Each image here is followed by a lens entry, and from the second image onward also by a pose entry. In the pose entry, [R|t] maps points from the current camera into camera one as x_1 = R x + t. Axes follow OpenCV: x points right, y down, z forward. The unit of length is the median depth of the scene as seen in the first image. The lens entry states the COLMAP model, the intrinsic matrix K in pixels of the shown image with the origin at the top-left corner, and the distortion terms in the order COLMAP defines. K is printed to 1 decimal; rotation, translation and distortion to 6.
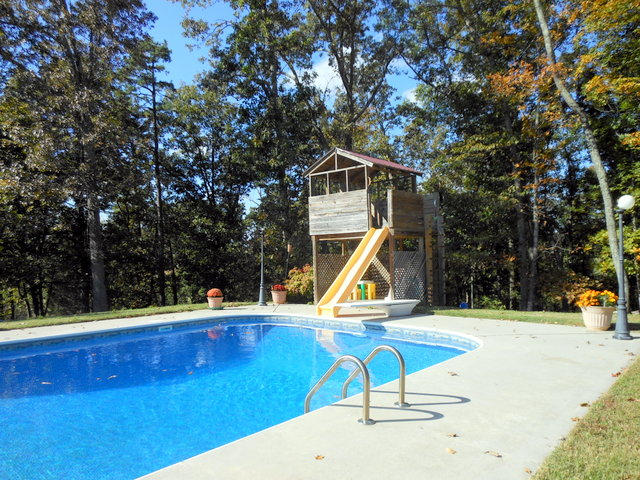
lens RADIAL K [[467.0, 0, 318.6], [0, 467.0, 241.4], [0, 0, 1]] dist [0.037719, -0.007577]
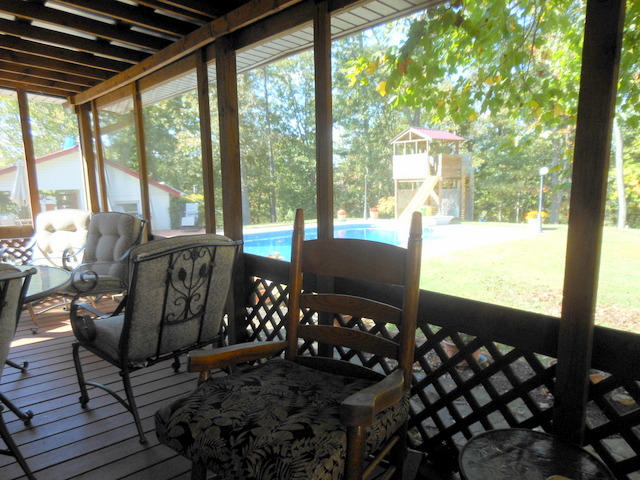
lens RADIAL K [[467.0, 0, 322.2], [0, 467.0, 242.4], [0, 0, 1]] dist [0.037719, -0.007577]
pose [[0.992059, 0.016415, -0.124695, -0.059995], [0.004538, 0.986129, 0.165918, -0.070611], [0.125689, -0.165166, 0.978224, -0.760547]]
